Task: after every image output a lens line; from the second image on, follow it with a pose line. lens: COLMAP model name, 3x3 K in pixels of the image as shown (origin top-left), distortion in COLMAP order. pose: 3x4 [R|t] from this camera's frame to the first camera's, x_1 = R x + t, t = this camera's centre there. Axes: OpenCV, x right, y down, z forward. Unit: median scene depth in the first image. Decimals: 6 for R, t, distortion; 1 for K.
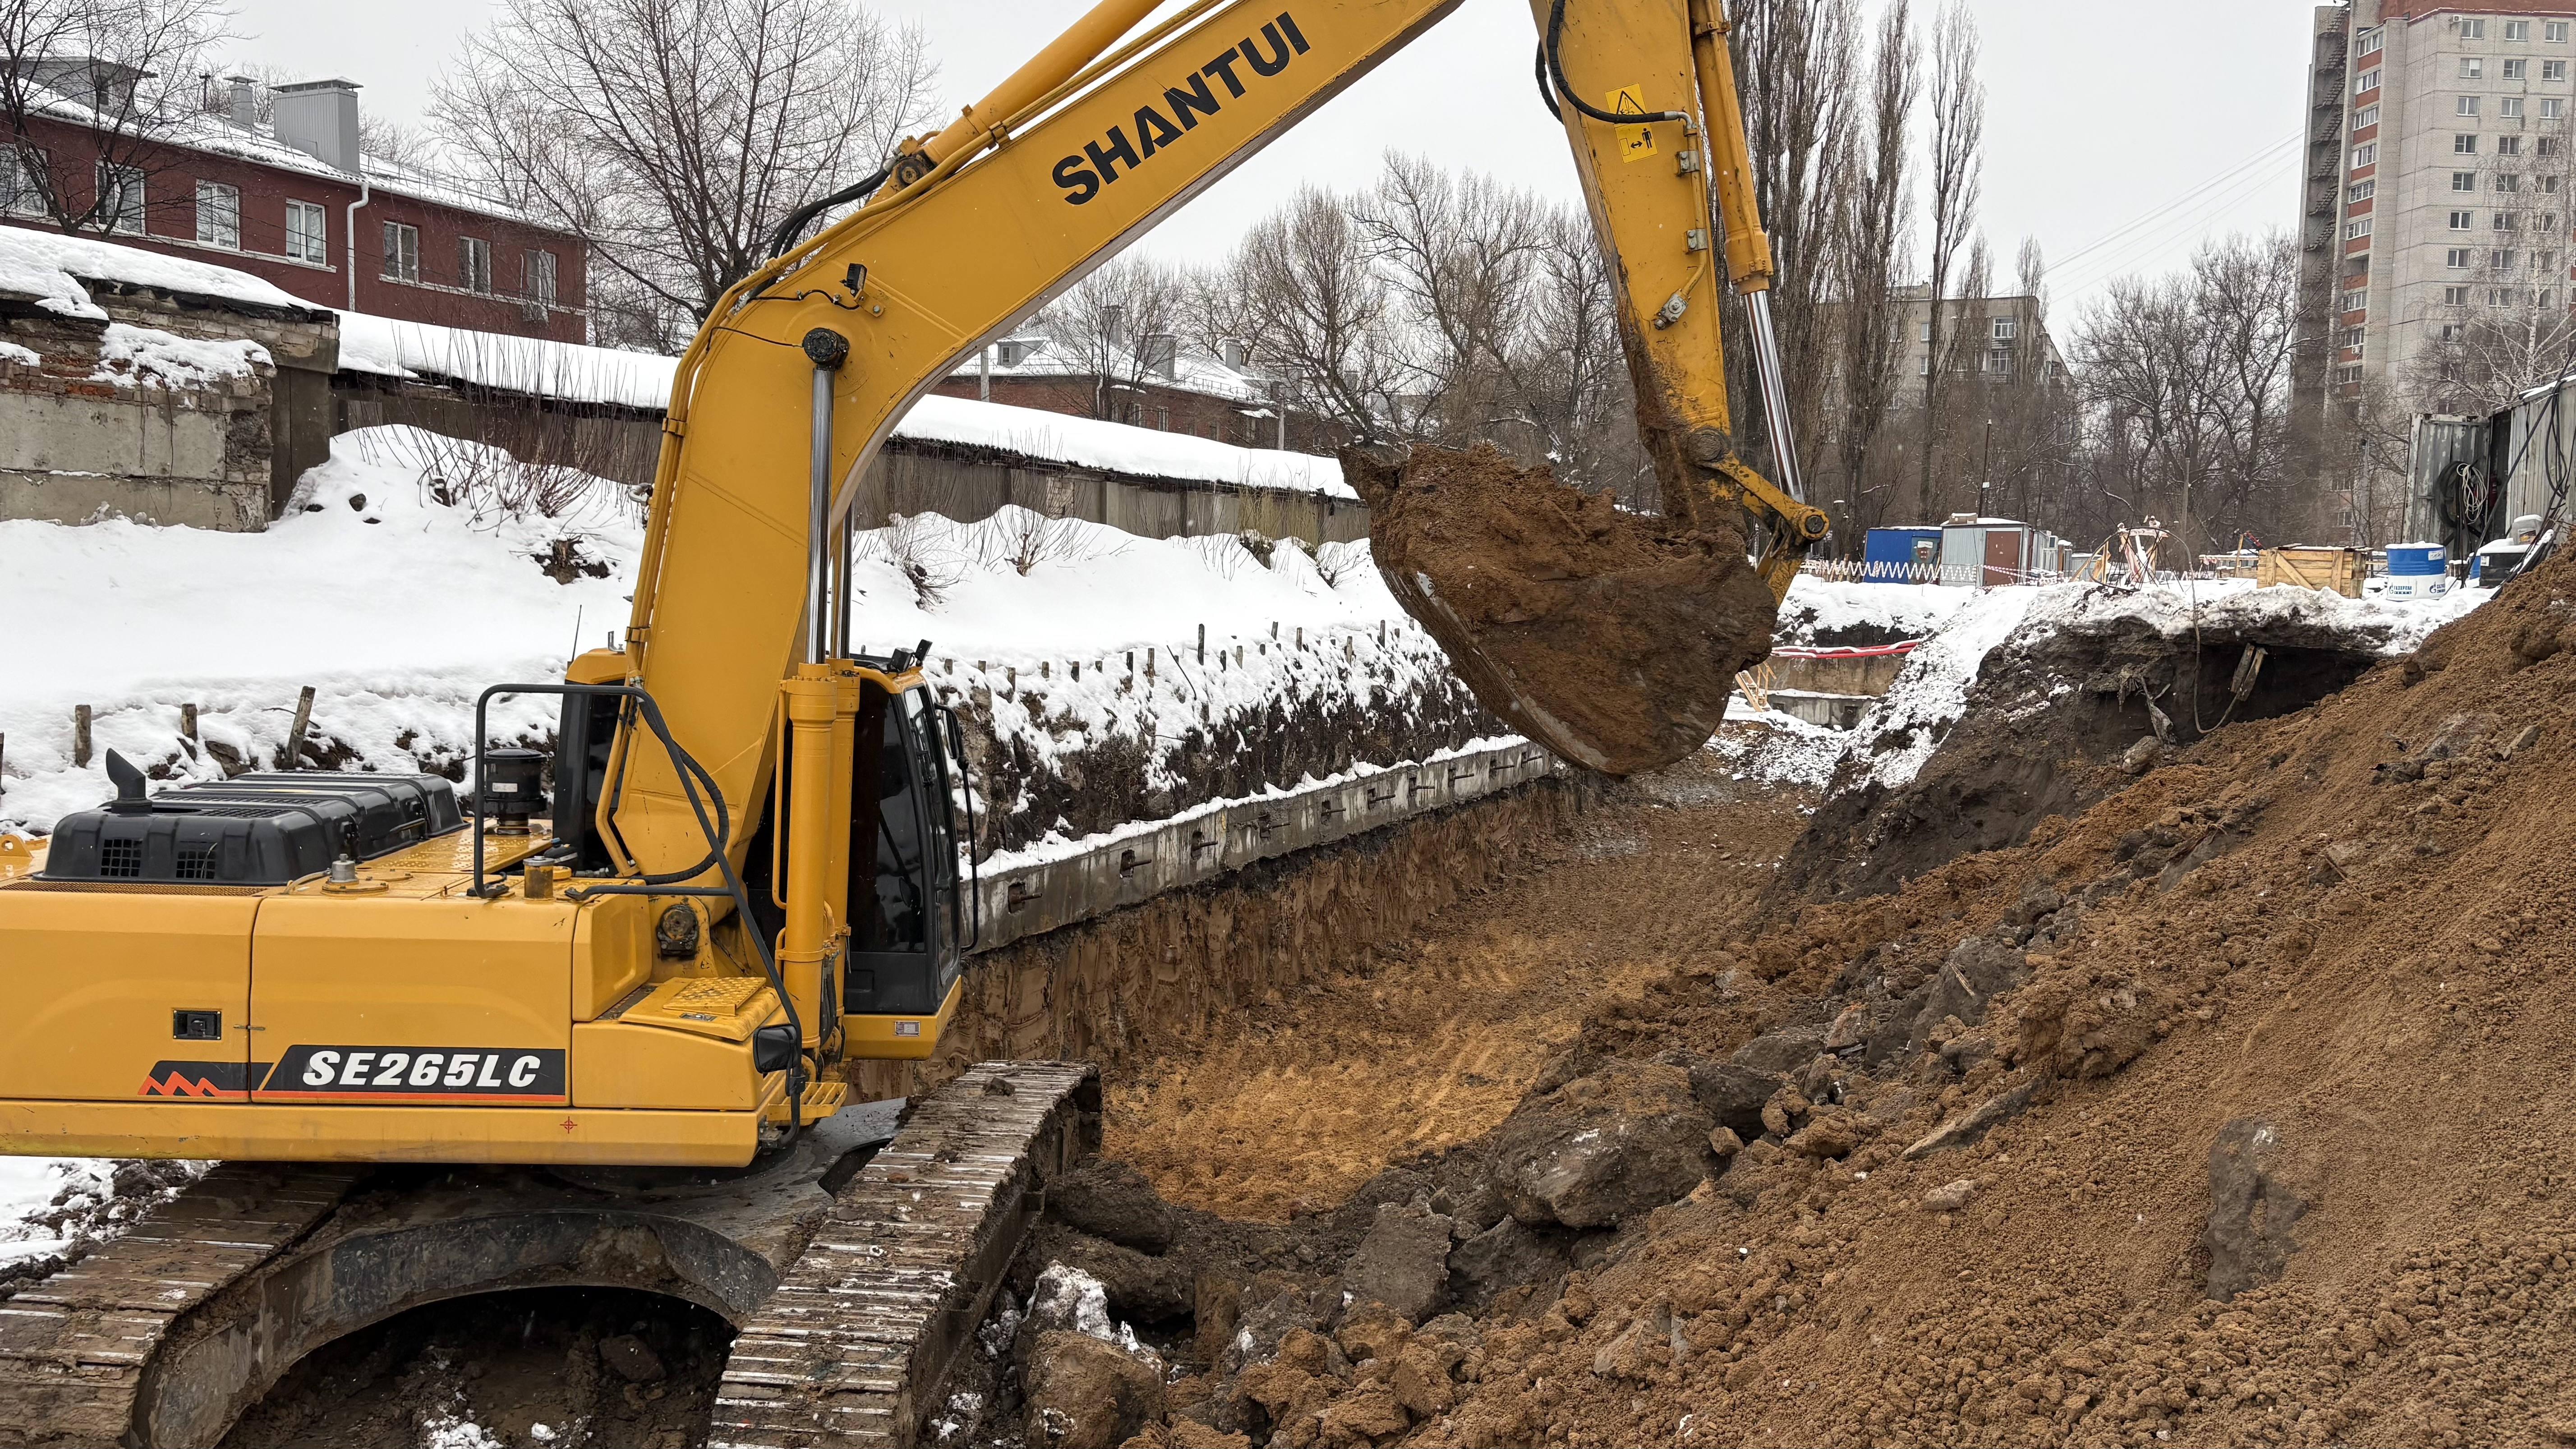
lens RADIAL K [[1916.9, 0, 1288.8], [0, 1916.9, 738.7], [0, 0, 1]] dist [0.066041, -0.086477]
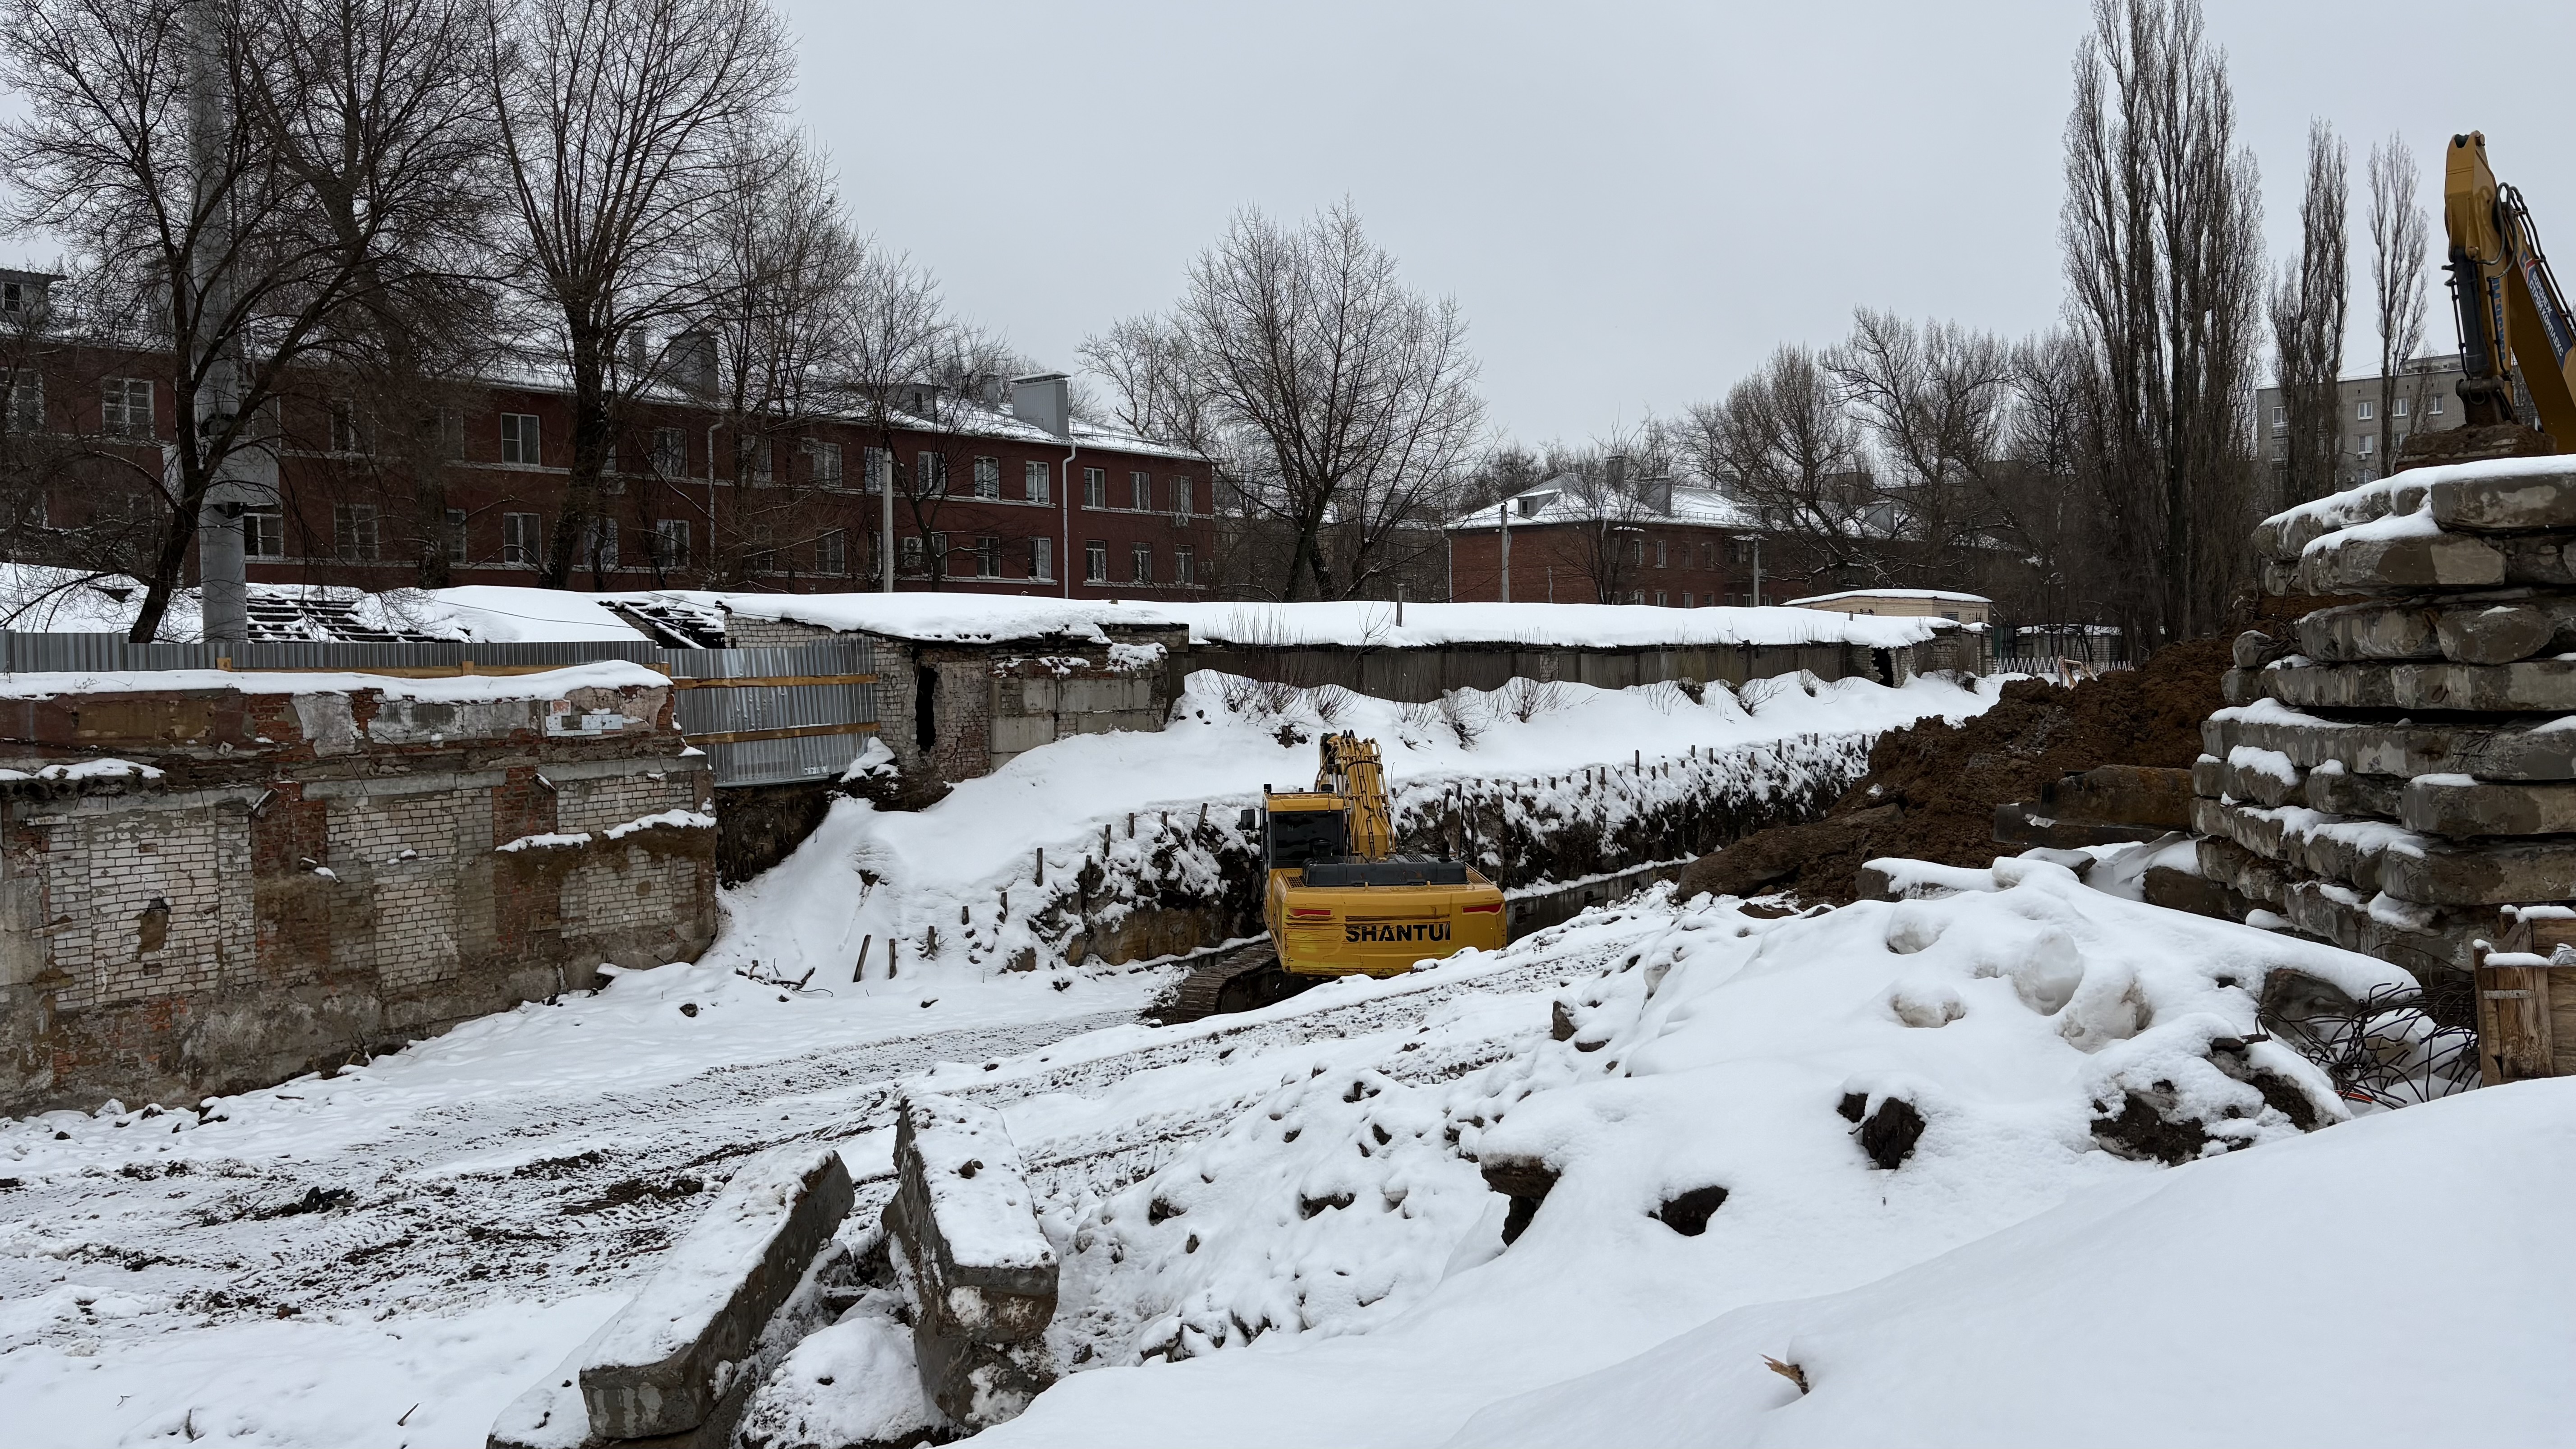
lens RADIAL K [[1916.9, 0, 1288.8], [0, 1916.9, 738.7], [0, 0, 1]] dist [0.066041, -0.086477]
pose [[0.961993, -0.025788, -0.271854, 0.093160], [0.012646, 0.998670, -0.049983, 0.005259], [0.272781, 0.044645, 0.961040, -0.512619]]
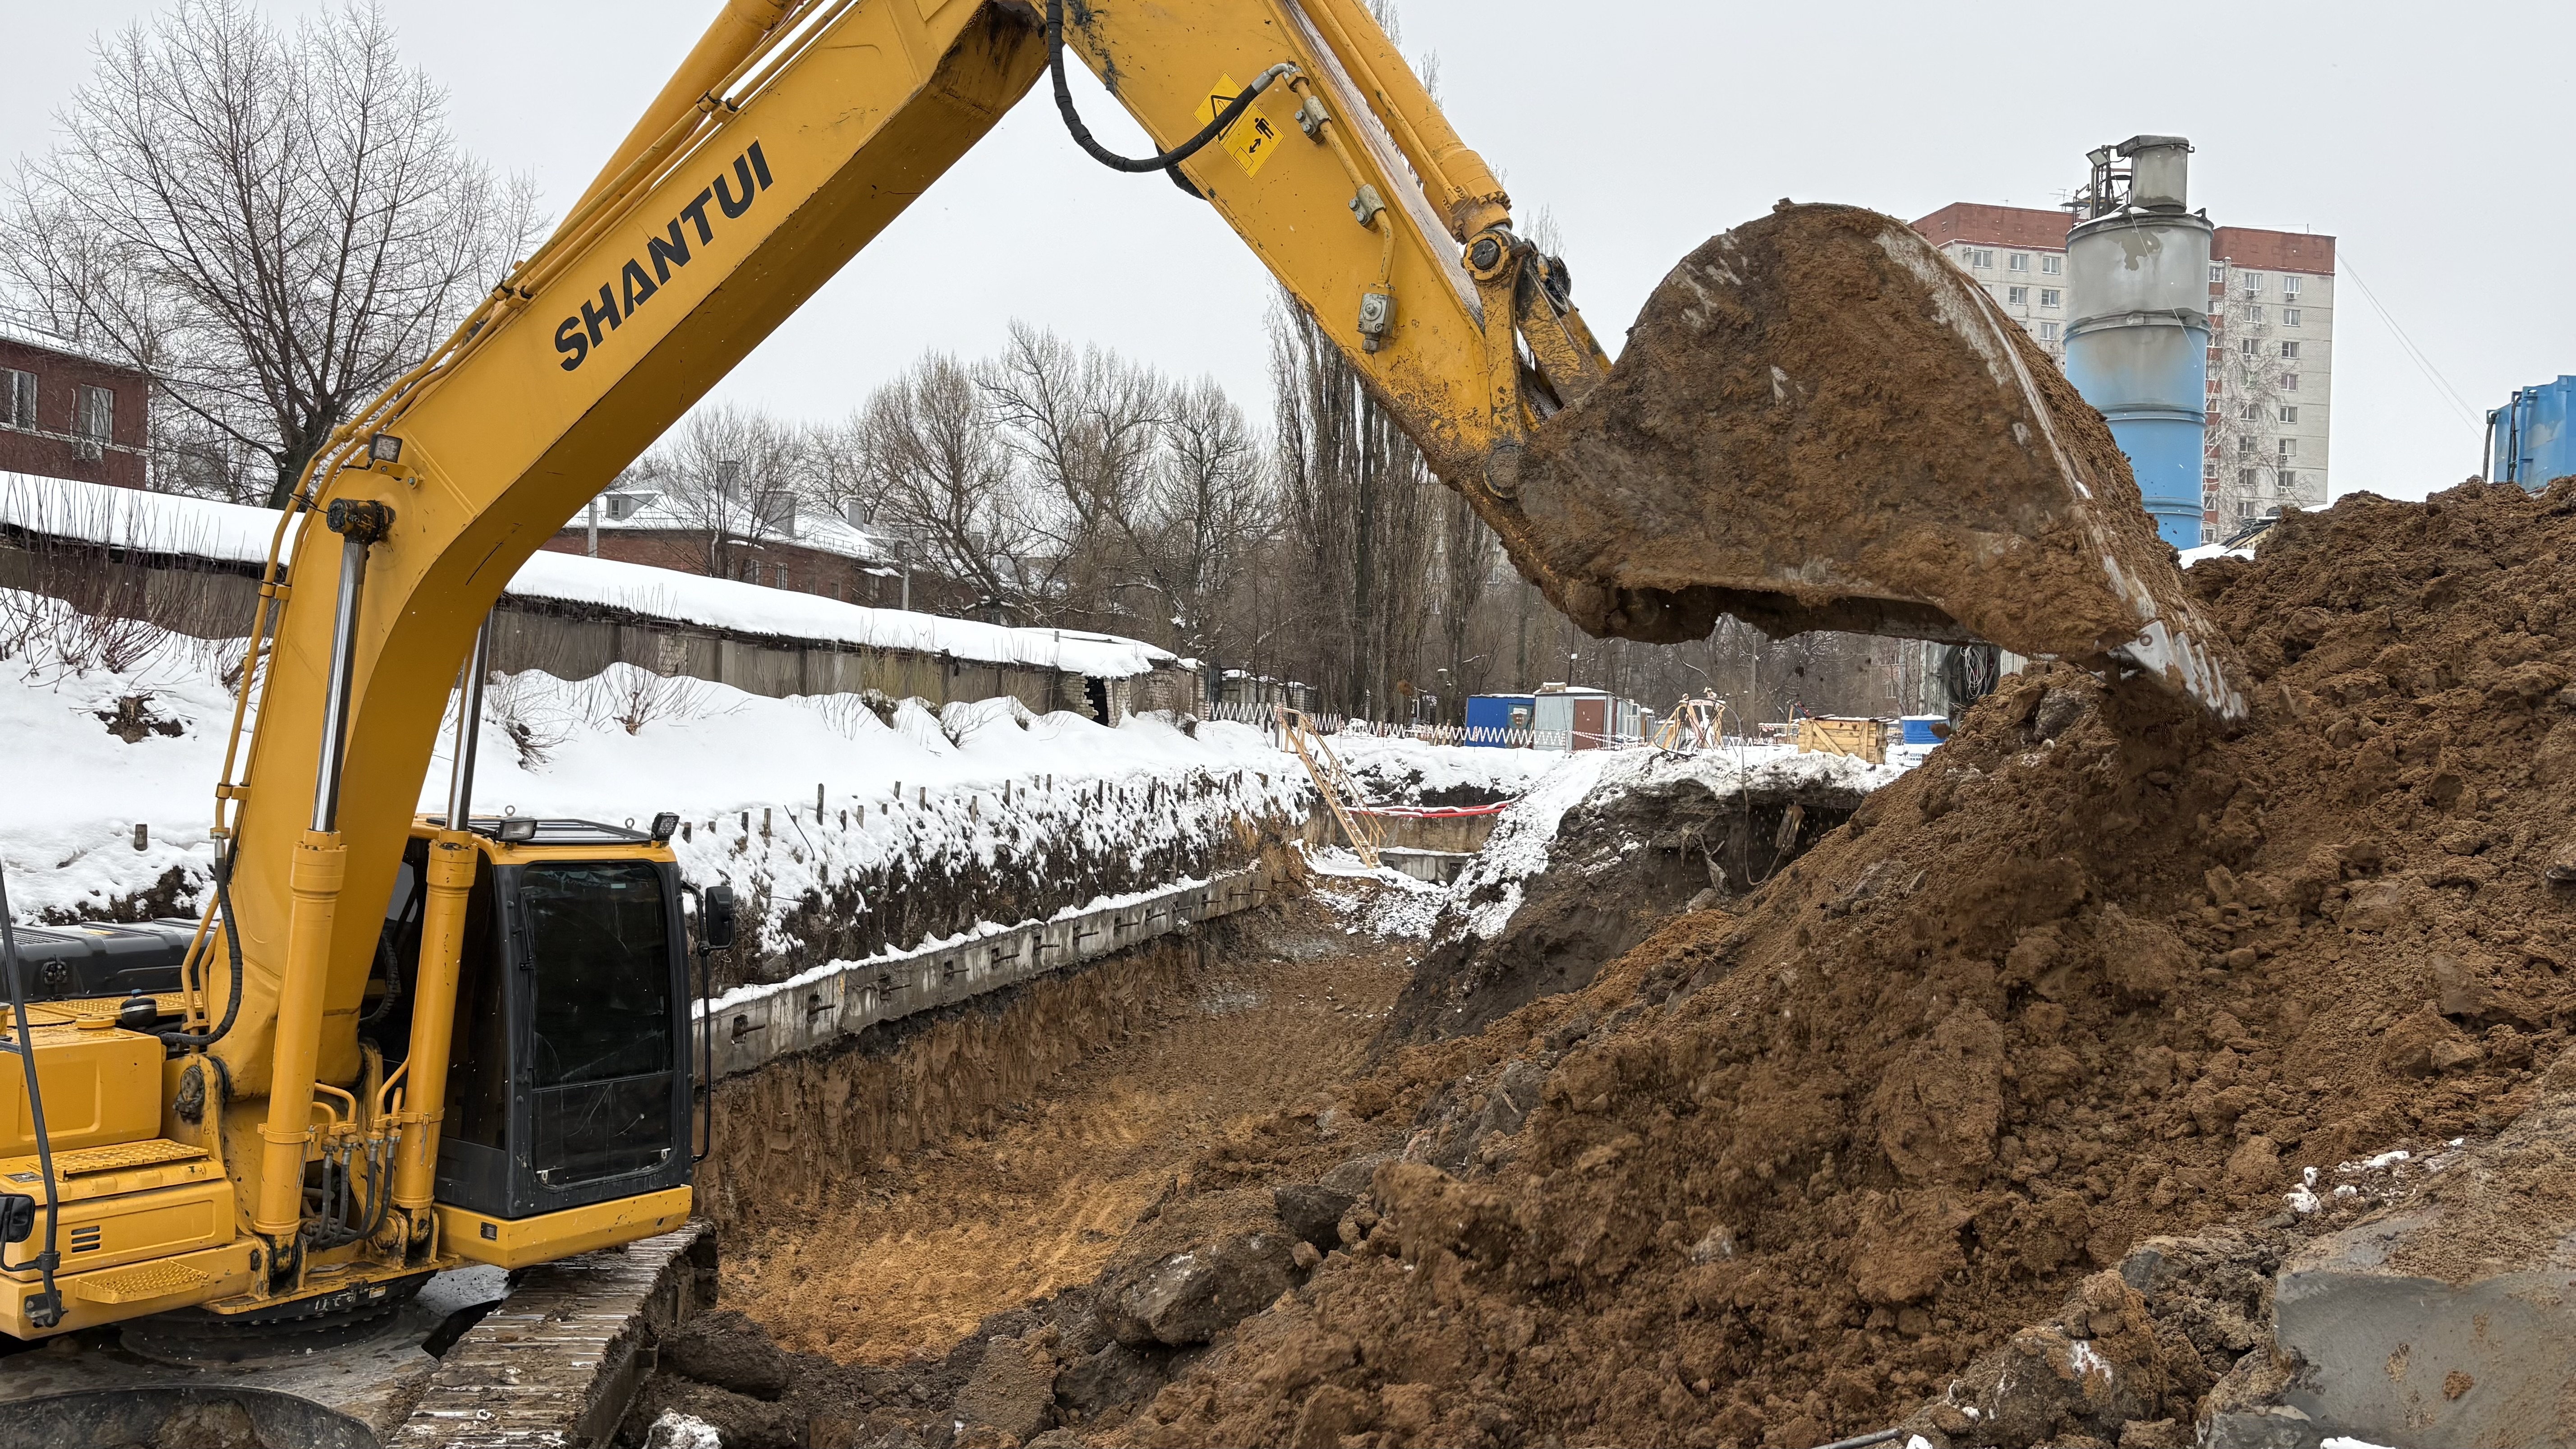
lens RADIAL K [[1916.9, 0, 1288.8], [0, 1916.9, 738.7], [0, 0, 1]] dist [0.066041, -0.086477]
pose [[0.981355, 0.006192, 0.192105, 0.000538], [0.009718, 0.996604, -0.081769, 0.000863], [-0.191959, 0.082111, 0.977962, -0.024487]]
